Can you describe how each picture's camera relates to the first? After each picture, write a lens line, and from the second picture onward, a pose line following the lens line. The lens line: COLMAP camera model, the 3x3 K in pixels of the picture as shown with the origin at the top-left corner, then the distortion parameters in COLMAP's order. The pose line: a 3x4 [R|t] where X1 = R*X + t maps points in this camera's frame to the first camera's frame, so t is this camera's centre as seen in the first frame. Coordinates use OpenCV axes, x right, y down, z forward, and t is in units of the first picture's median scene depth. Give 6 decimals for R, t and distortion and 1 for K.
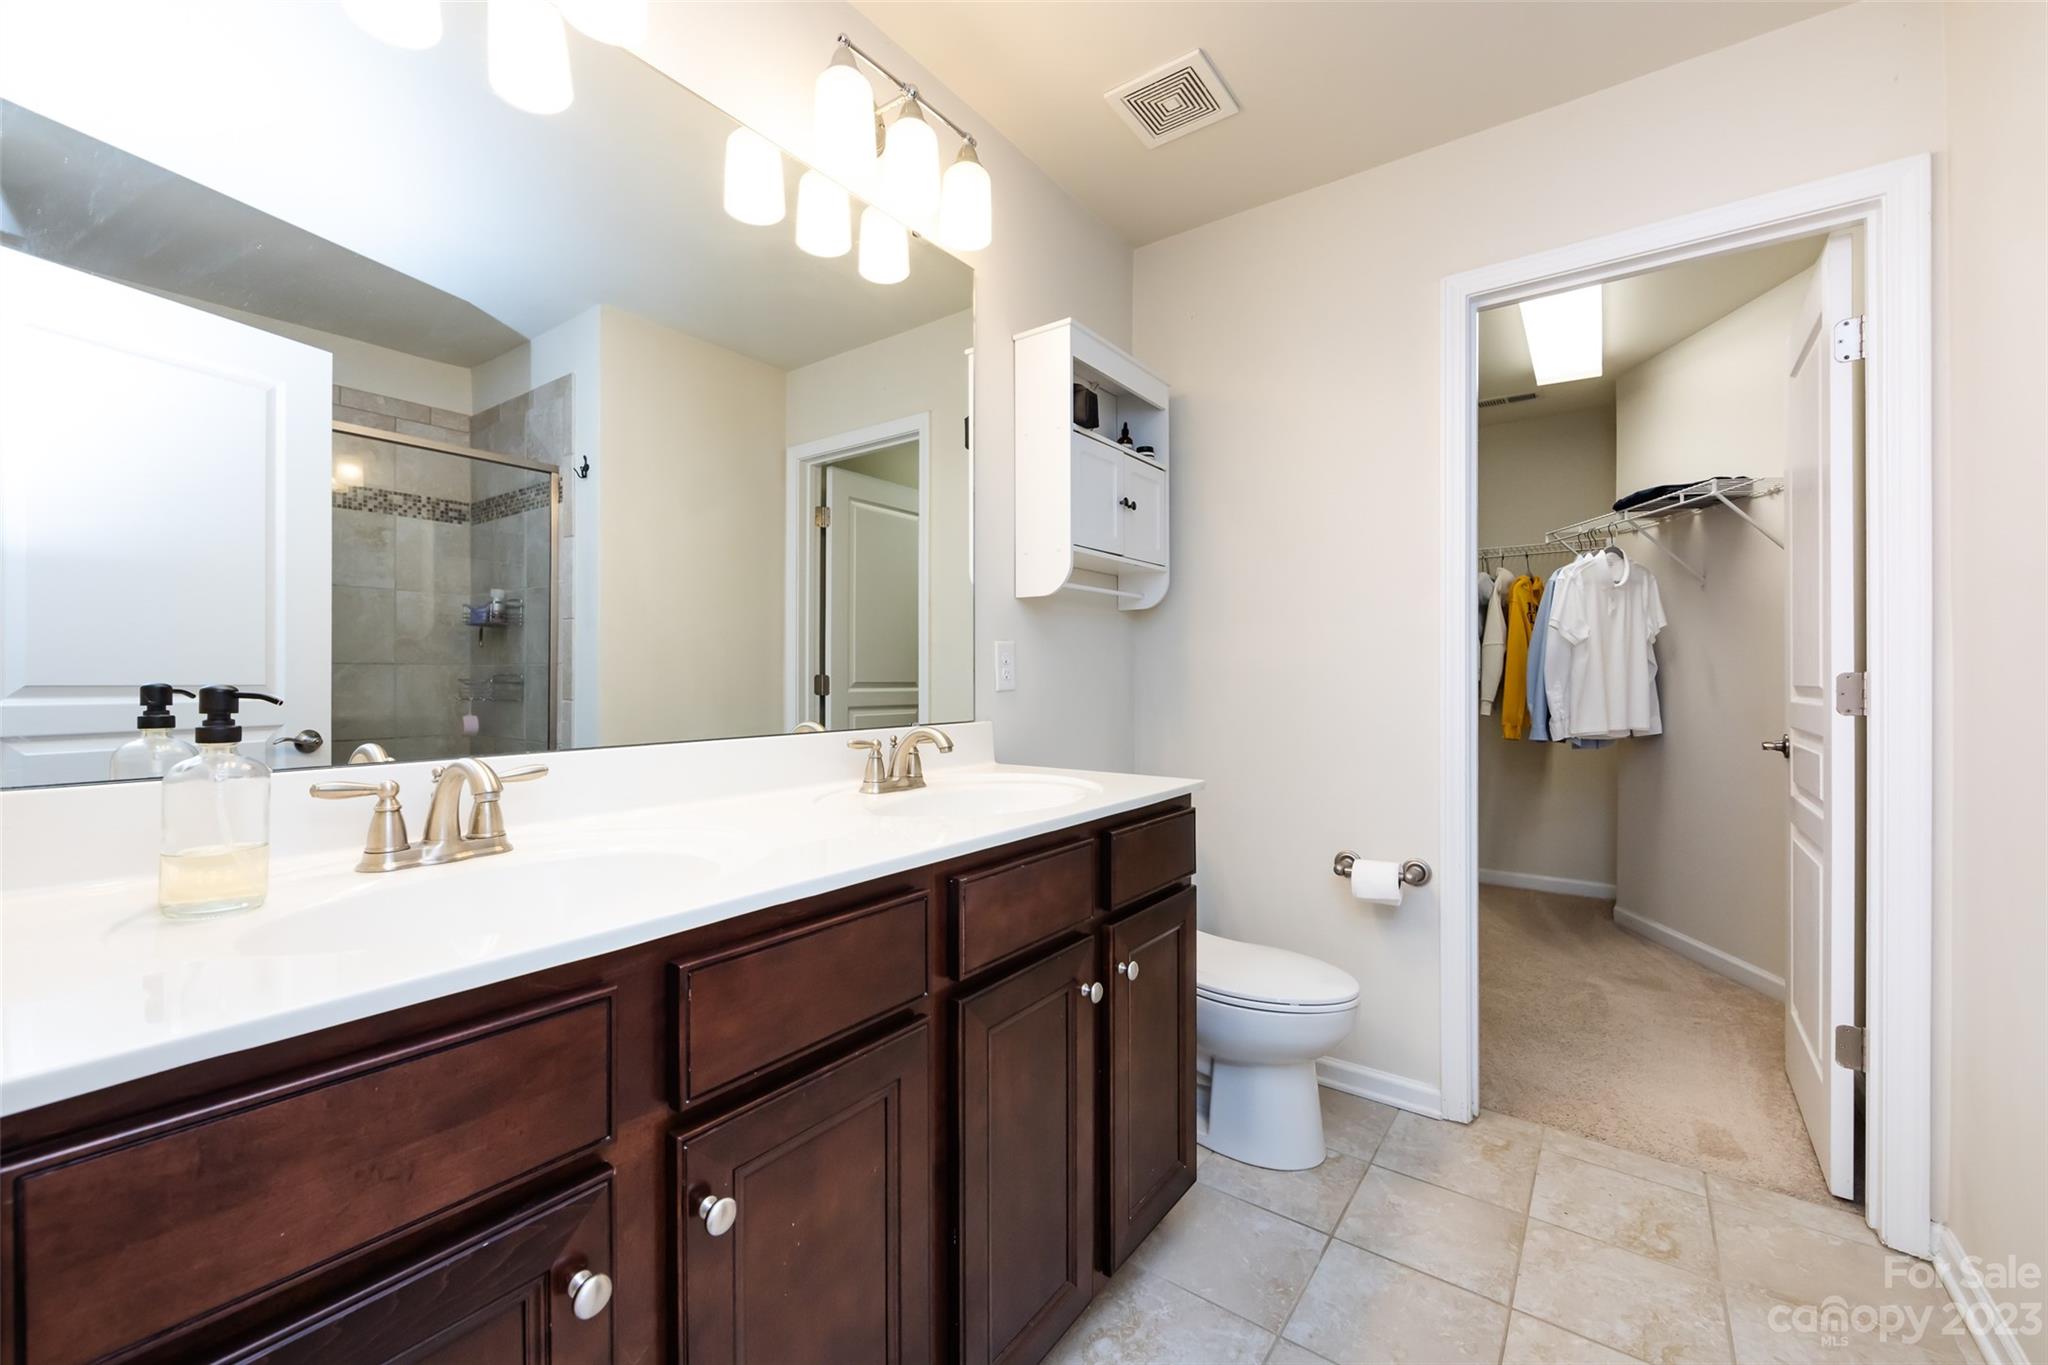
lens RADIAL K [[828.2, 0, 1023.7], [0, 828.2, 688.6], [0, 0, 1]] dist [0.015984, -0.000039]
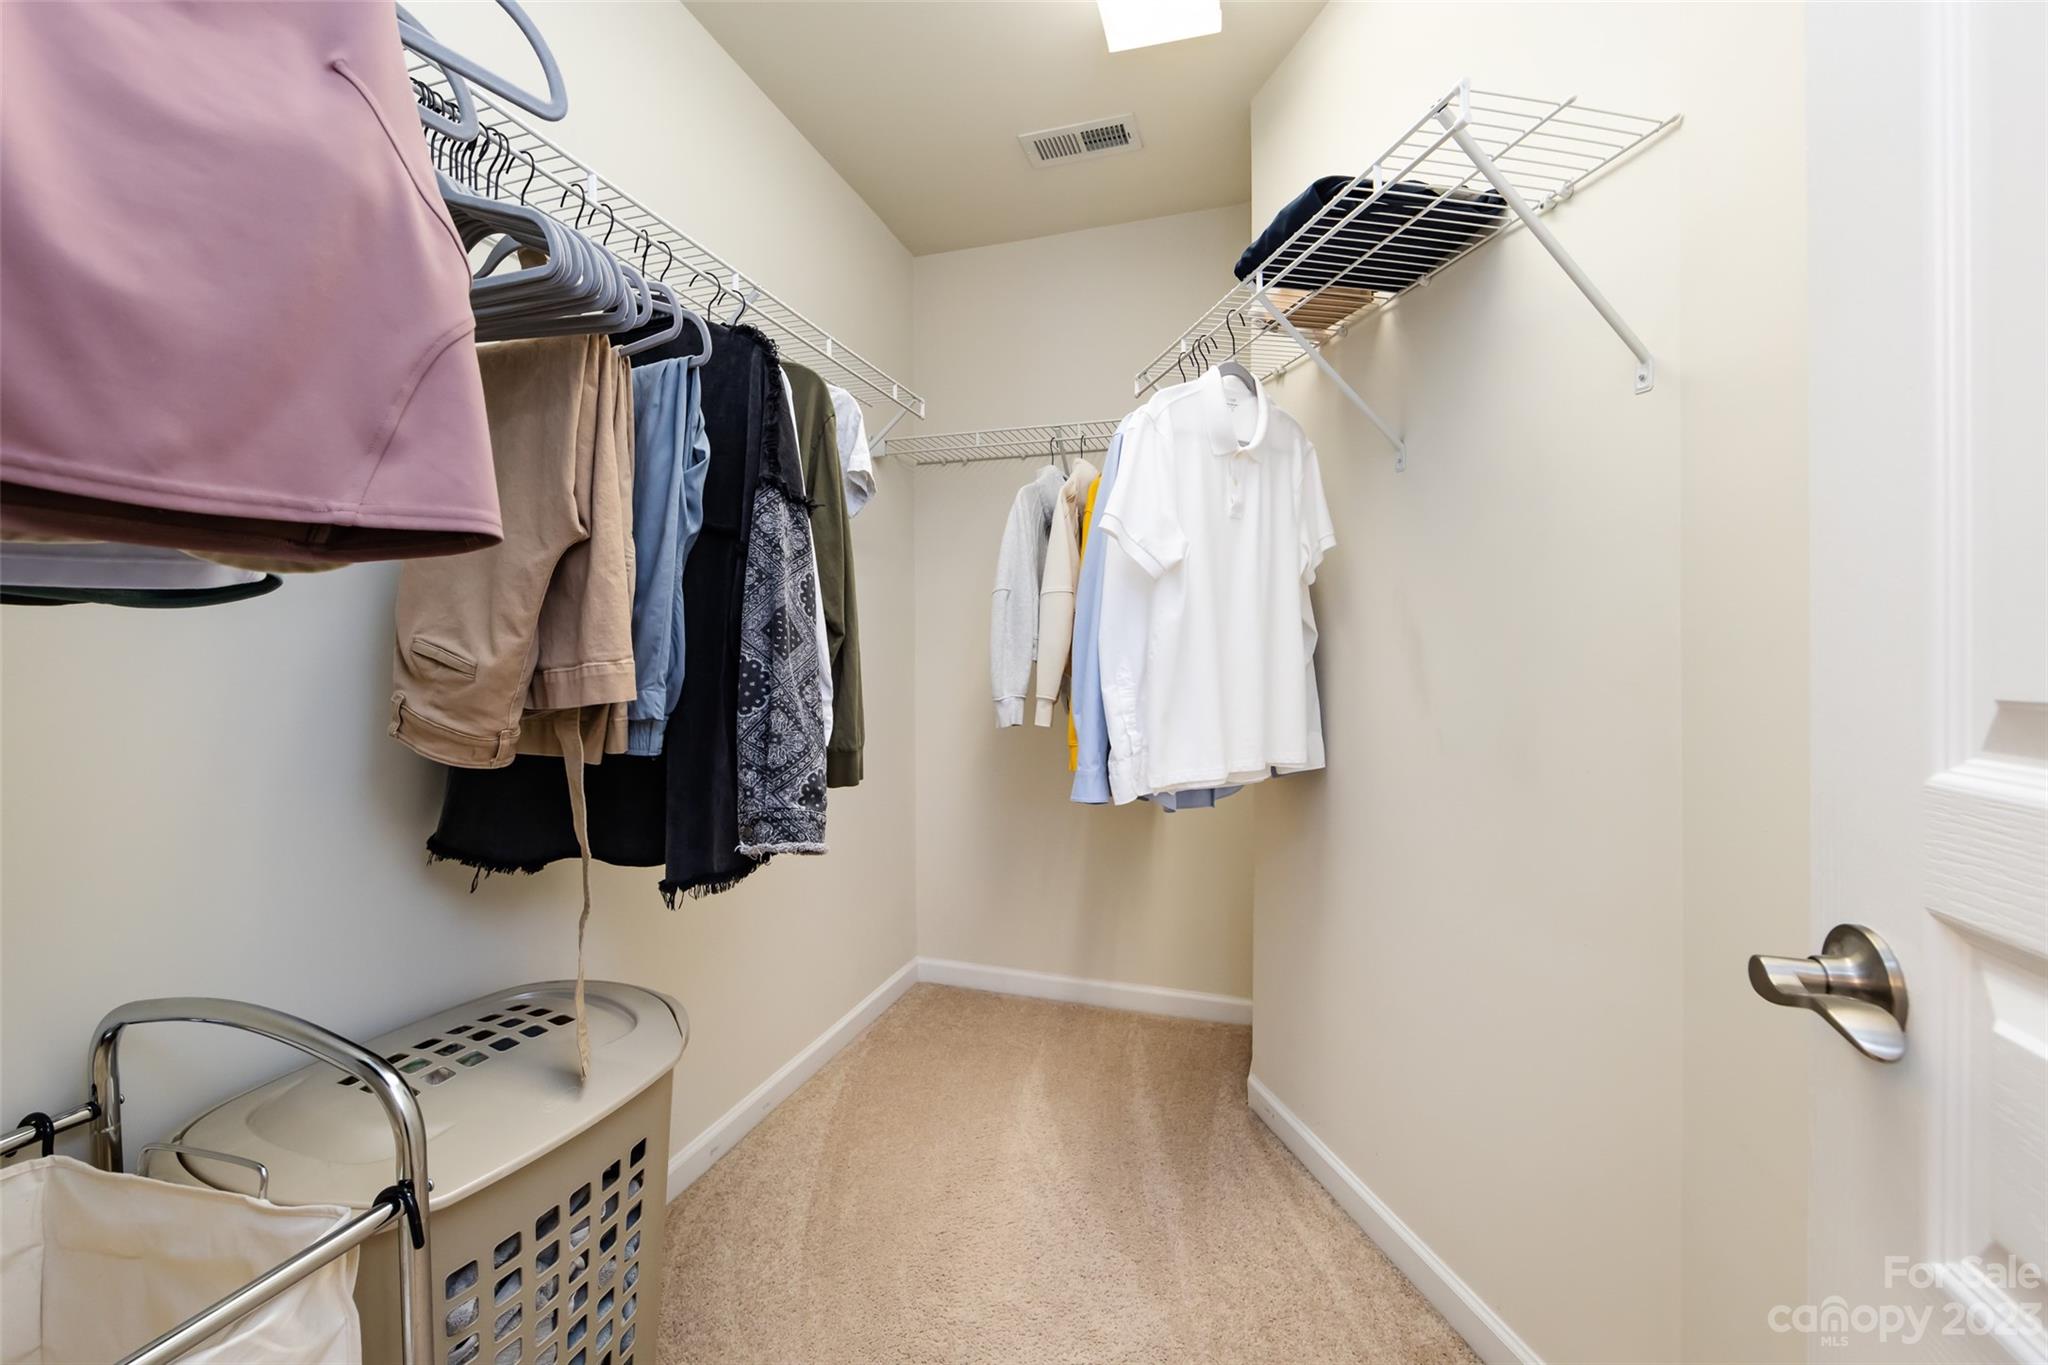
lens RADIAL K [[814.9, 0, 1014.4], [0, 814.9, 671.5], [0, 0, 1]] dist [-0.001241, -0.000384]
pose [[0.953894, -0.005121, 0.300101, 0.456797], [0.002893, 0.999965, 0.007870, -0.008767], [-0.300131, -0.006639, 0.953875, 0.613575]]
